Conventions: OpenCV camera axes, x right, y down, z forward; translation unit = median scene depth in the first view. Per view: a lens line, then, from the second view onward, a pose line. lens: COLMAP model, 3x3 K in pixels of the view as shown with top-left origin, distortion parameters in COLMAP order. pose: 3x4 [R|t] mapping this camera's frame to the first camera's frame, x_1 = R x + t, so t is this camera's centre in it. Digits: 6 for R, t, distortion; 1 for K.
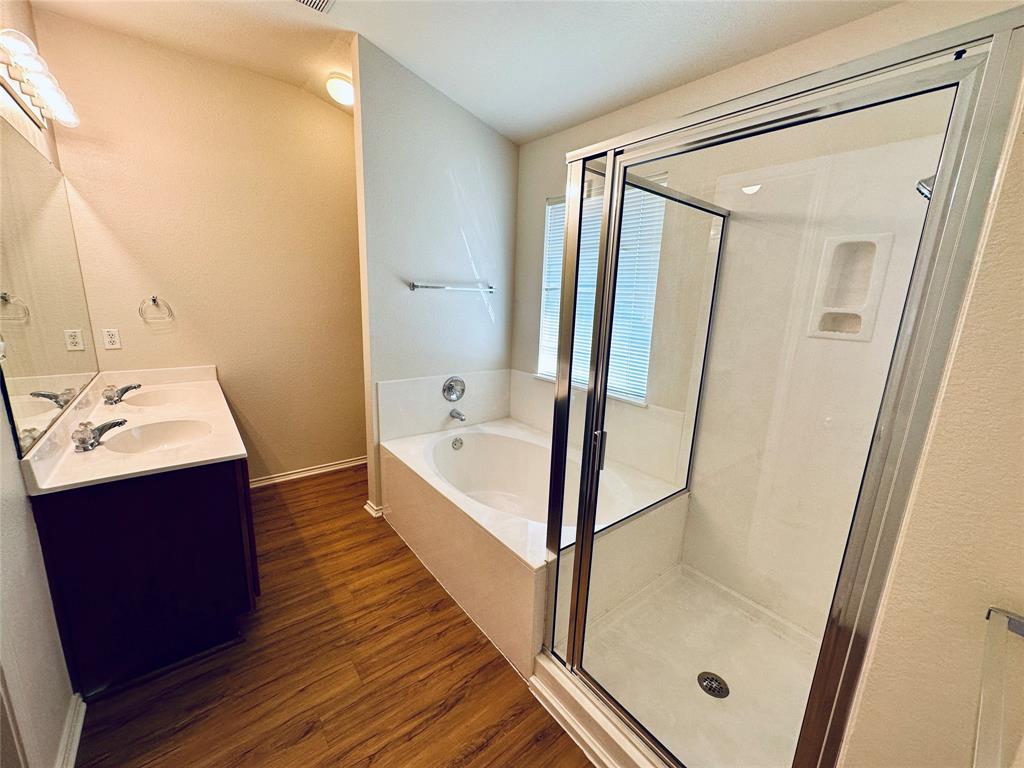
lens RADIAL K [[407.6, 0, 508.7], [0, 407.6, 385.5], [0, 0, 1]] dist [-0.003397, 0.000710]
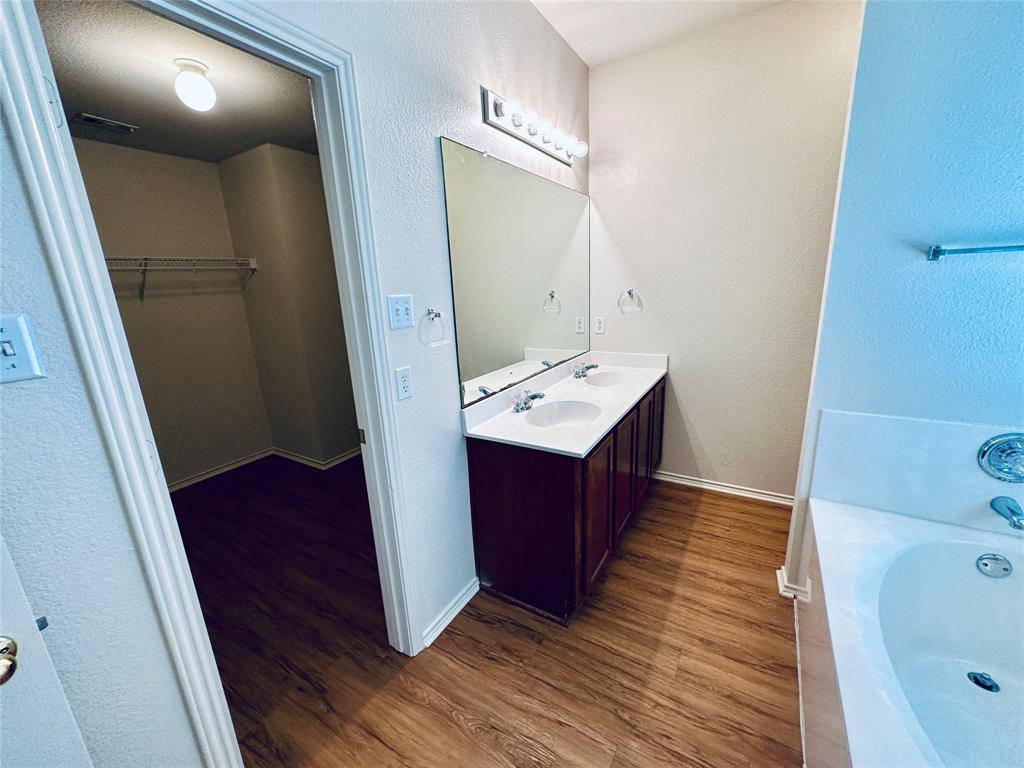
lens RADIAL K [[407.6, 0, 512.1], [0, 407.6, 383.5], [0, 0, 1]] dist [-0.003397, 0.000710]
pose [[0.350080, 0.176144, -0.920010, 0.106206], [-0.143956, 0.980610, 0.132969, -0.070139], [0.925592, 0.085892, 0.368649, 0.324831]]
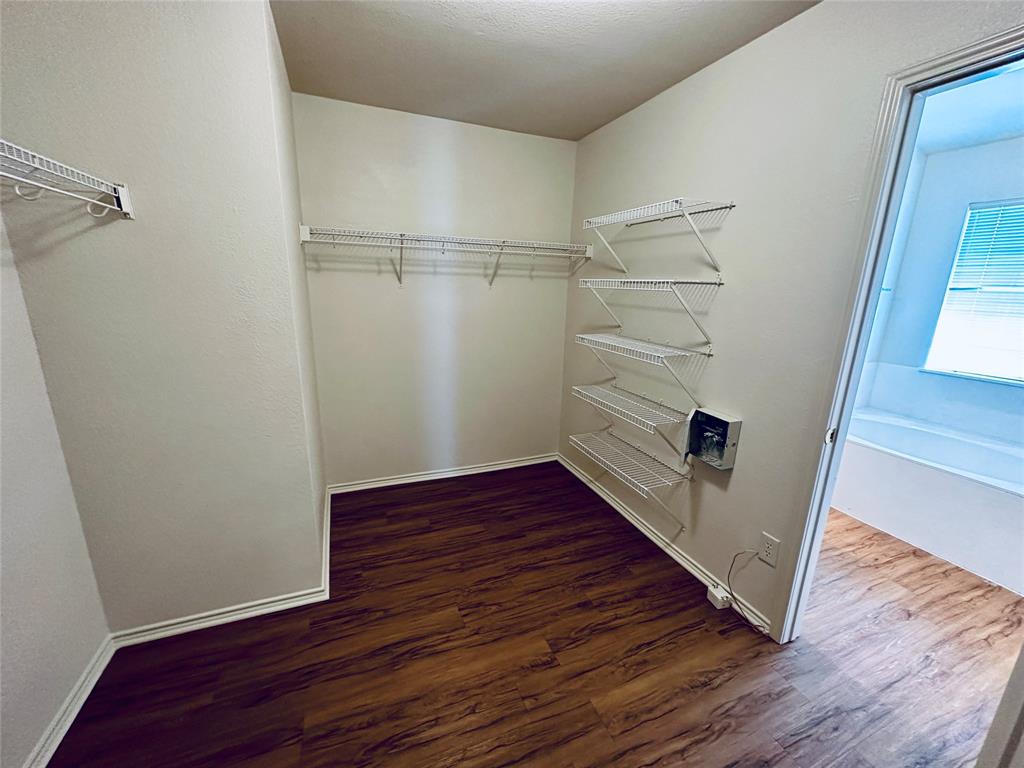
lens RADIAL K [[407.6, 0, 513.1], [0, 407.6, 385.2], [0, 0, 1]] dist [-0.003397, 0.000710]
pose [[0.960436, 0.054324, -0.273150, -0.864237], [-0.050206, 0.998495, 0.022047, 0.062511], [0.273936, -0.007461, 0.961719, -0.414048]]
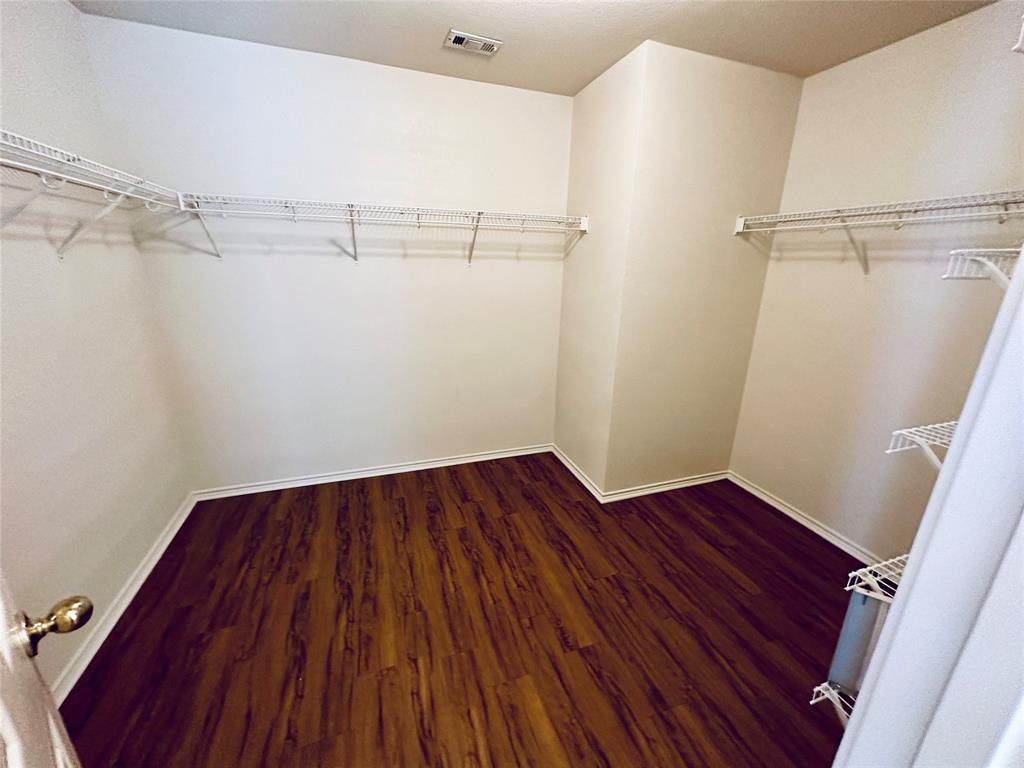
lens RADIAL K [[407.6, 0, 508.4], [0, 407.6, 380.6], [0, 0, 1]] dist [-0.003397, 0.000710]
pose [[-0.331142, 0.221949, -0.917106, -0.394737], [-0.237116, 0.921180, 0.308551, -0.061479], [0.913302, 0.319635, -0.252413, 0.206837]]
